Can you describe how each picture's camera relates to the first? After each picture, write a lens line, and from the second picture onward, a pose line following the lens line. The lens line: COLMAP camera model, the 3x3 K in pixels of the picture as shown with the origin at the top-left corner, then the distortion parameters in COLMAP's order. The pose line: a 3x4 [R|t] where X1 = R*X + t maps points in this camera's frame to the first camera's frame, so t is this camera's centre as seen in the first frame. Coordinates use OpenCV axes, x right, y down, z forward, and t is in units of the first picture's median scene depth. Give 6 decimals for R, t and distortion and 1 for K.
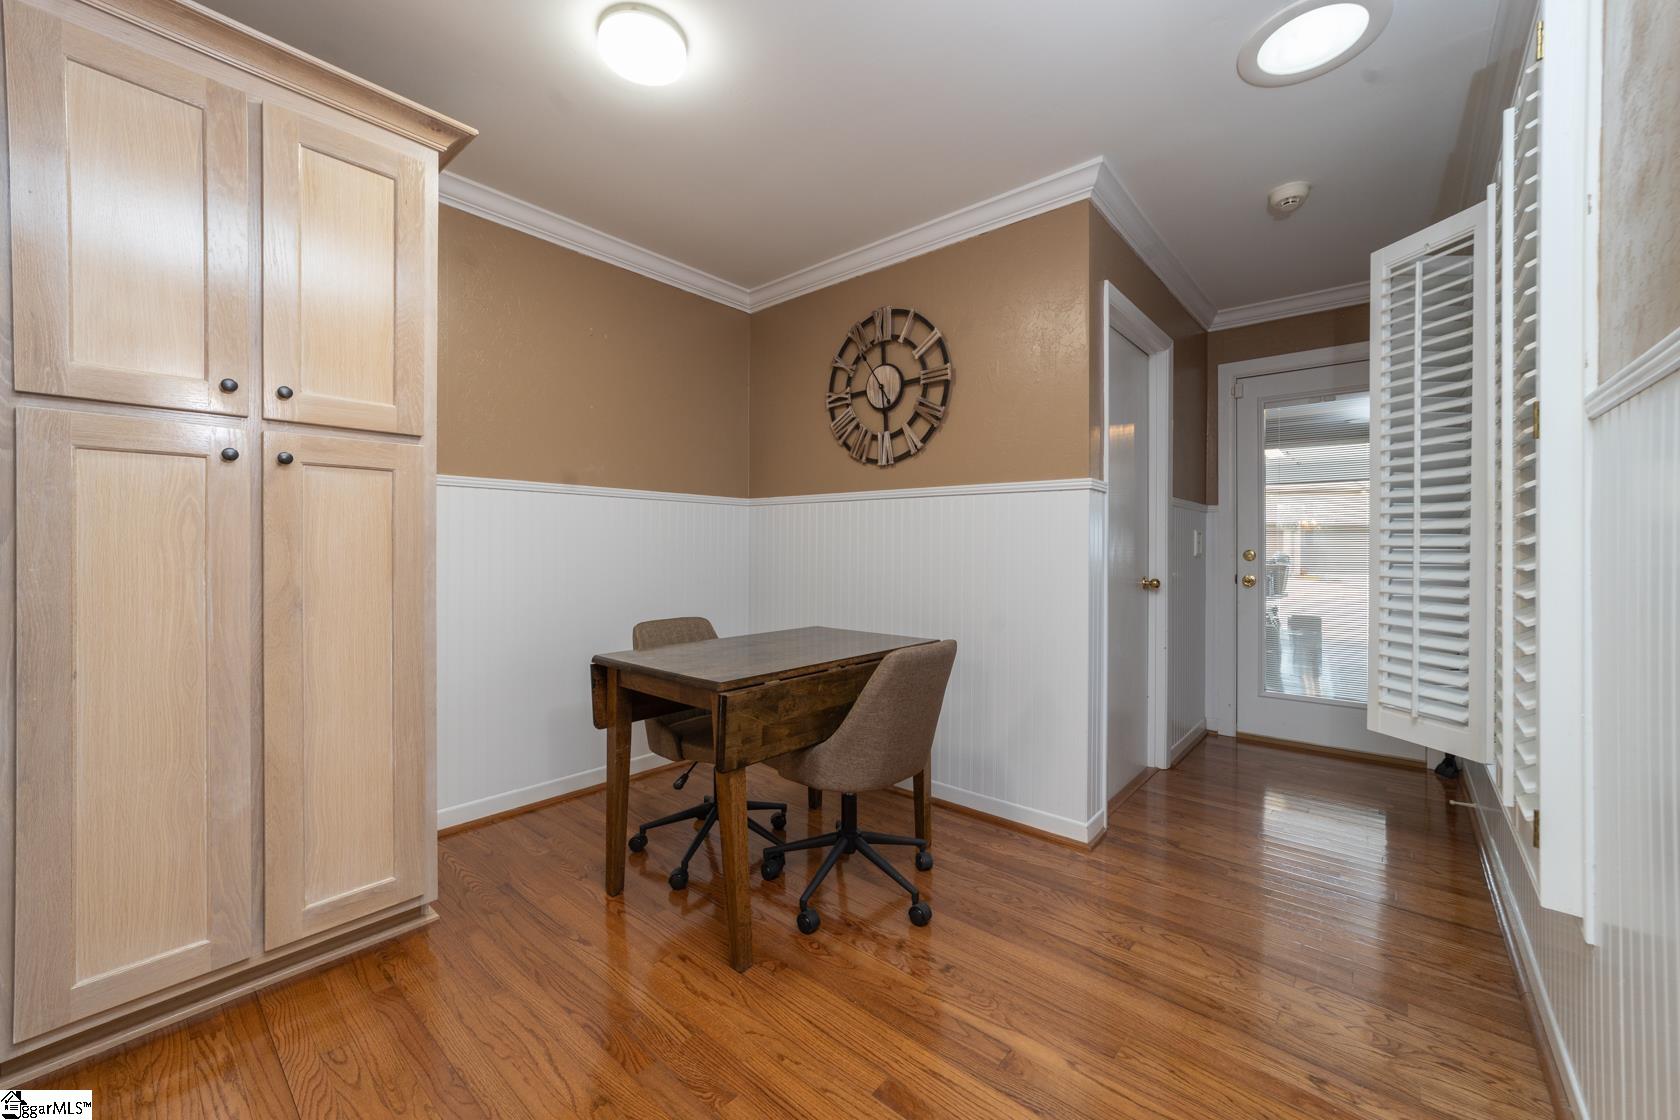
lens RADIAL K [[652.3, 0, 841.5], [0, 652.3, 536.6], [0, 0, 1]] dist [-0.003473, 0.004210]
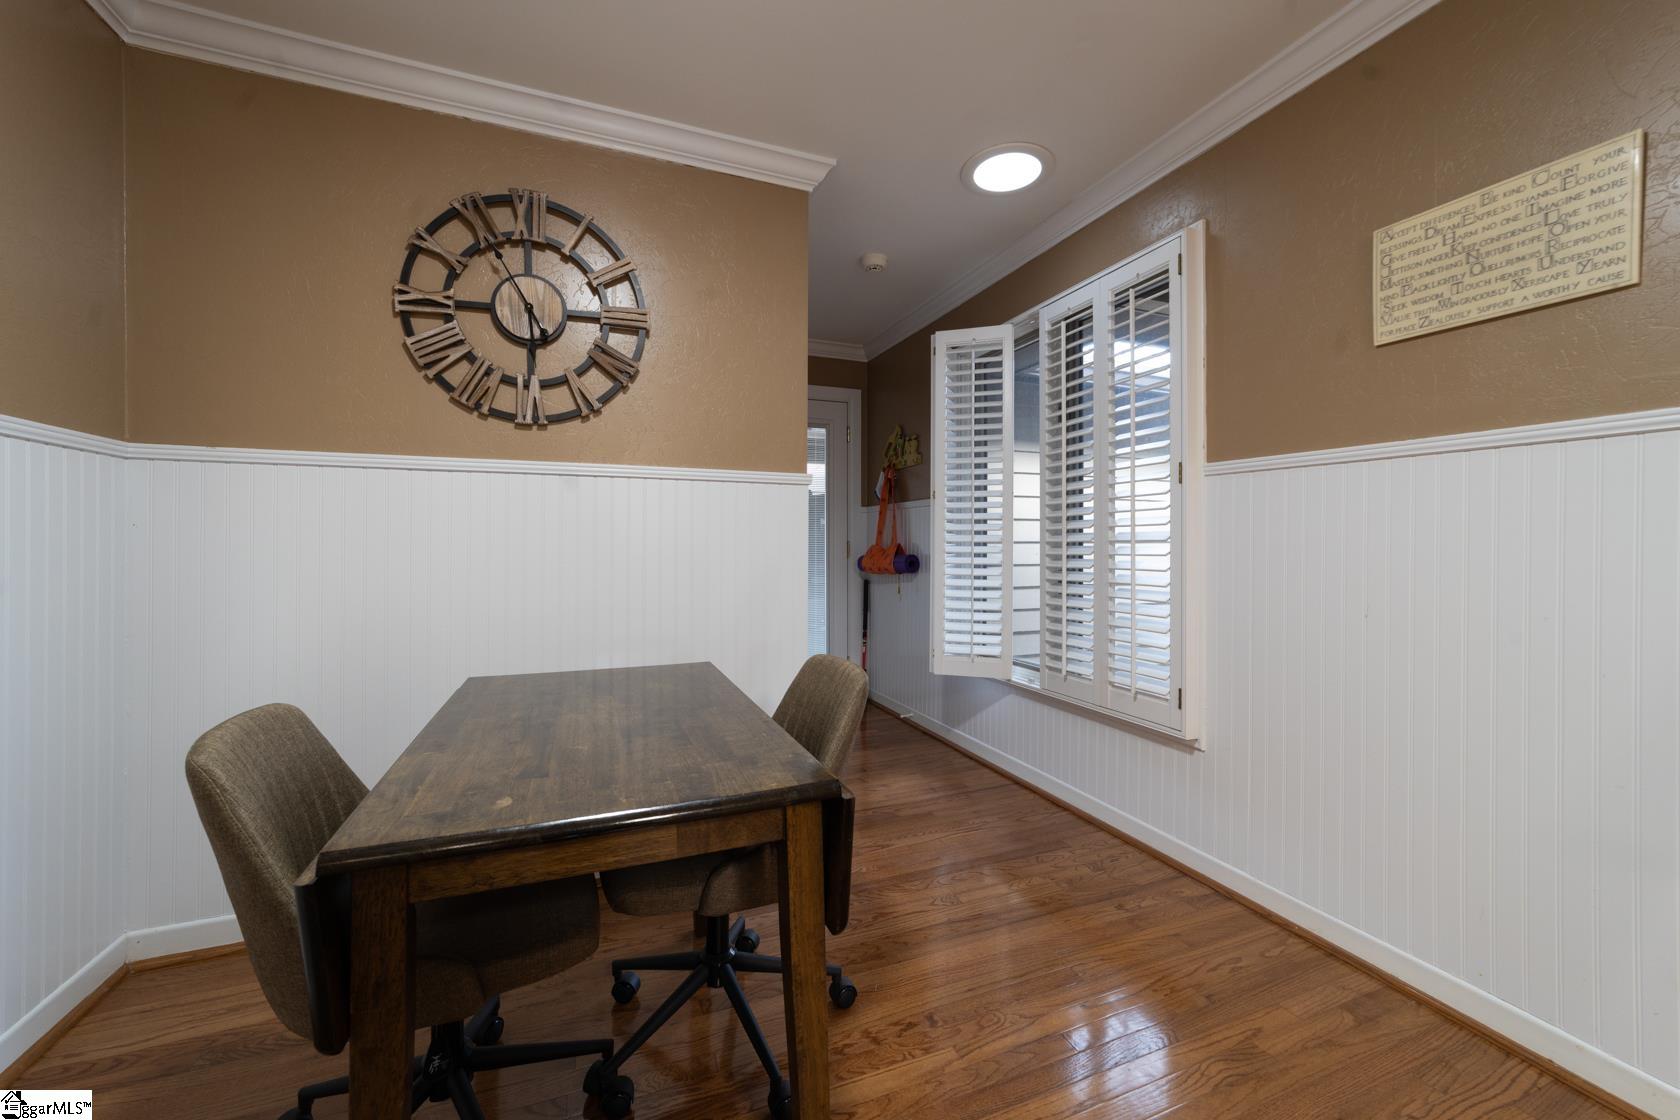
lens RADIAL K [[652.3, 0, 829.0], [0, 652.3, 542.2], [0, 0, 1]] dist [-0.003473, 0.004210]
pose [[0.463783, 0.000911, 0.885948, -0.396491], [-0.003543, 0.999993, 0.000827, 0.011333], [-0.885942, -0.003522, 0.463783, 0.418711]]
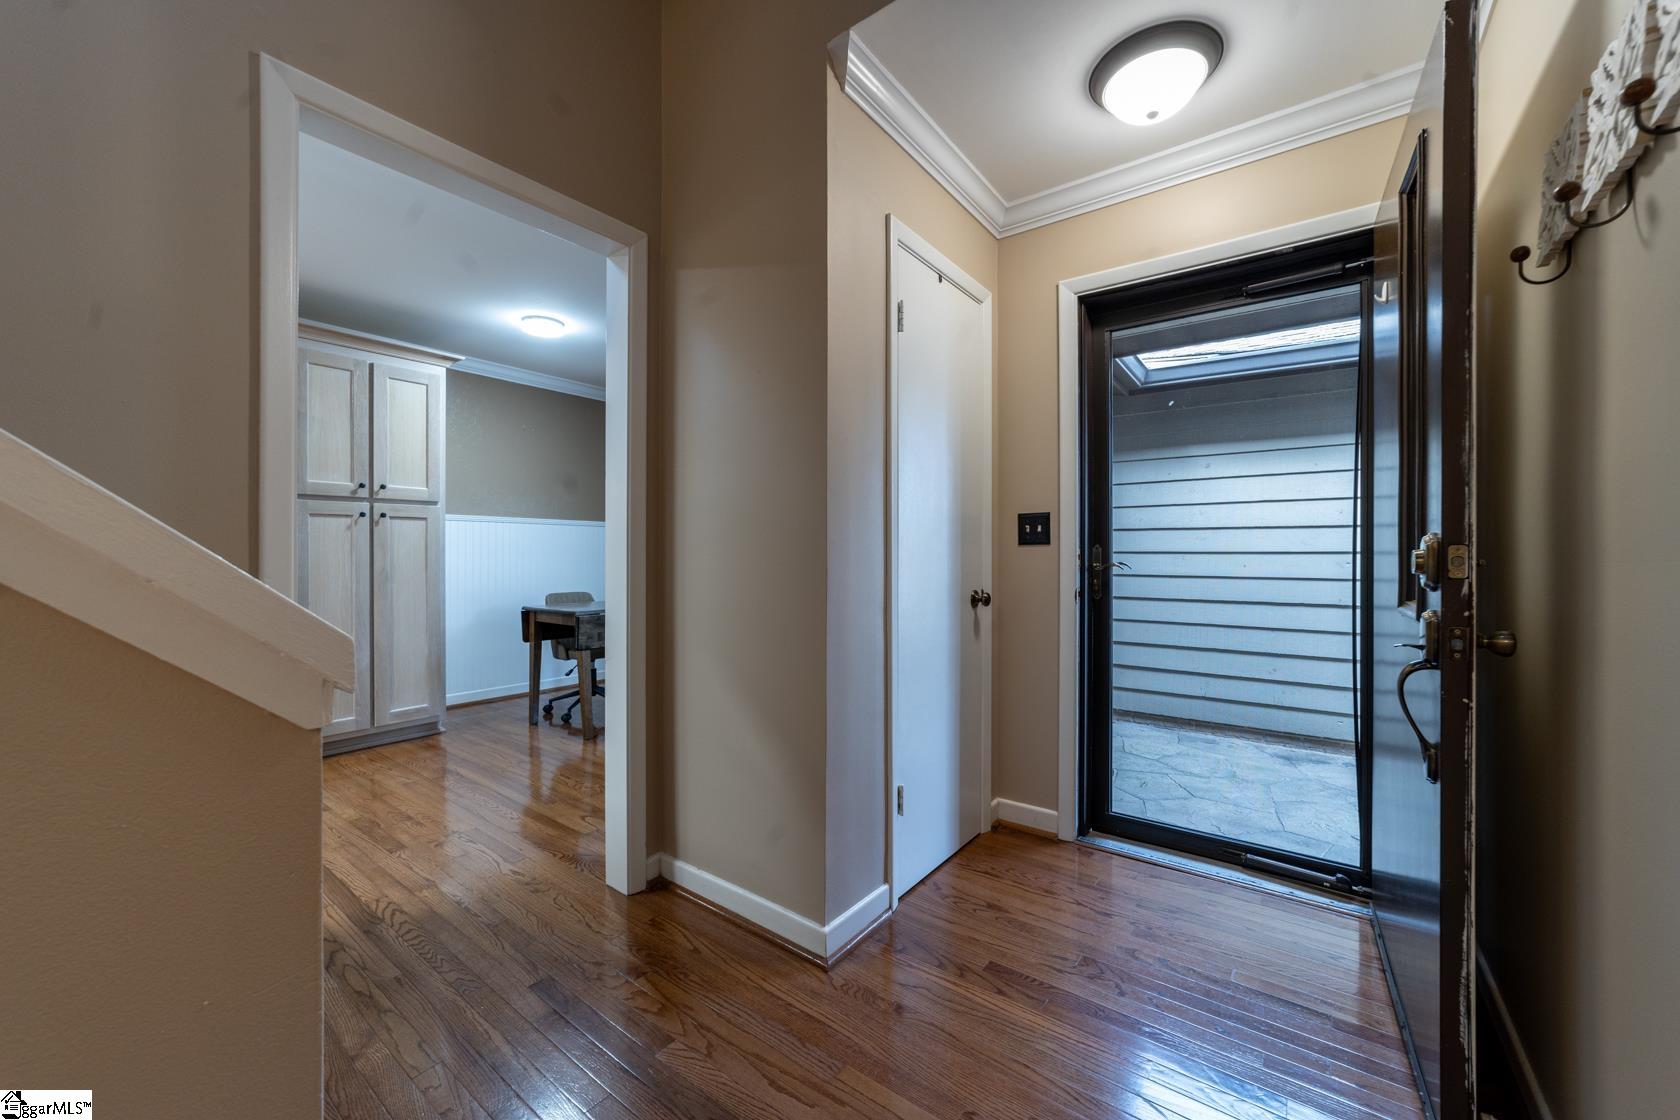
lens RADIAL K [[652.3, 0, 839.9], [0, 652.3, 546.4], [0, 0, 1]] dist [-0.003473, 0.004210]
pose [[0.997564, -0.000935, 0.069758, 0.326284], [0.000678, 0.999993, 0.003701, -0.008365], [-0.069761, -0.003645, 0.997557, -0.768026]]
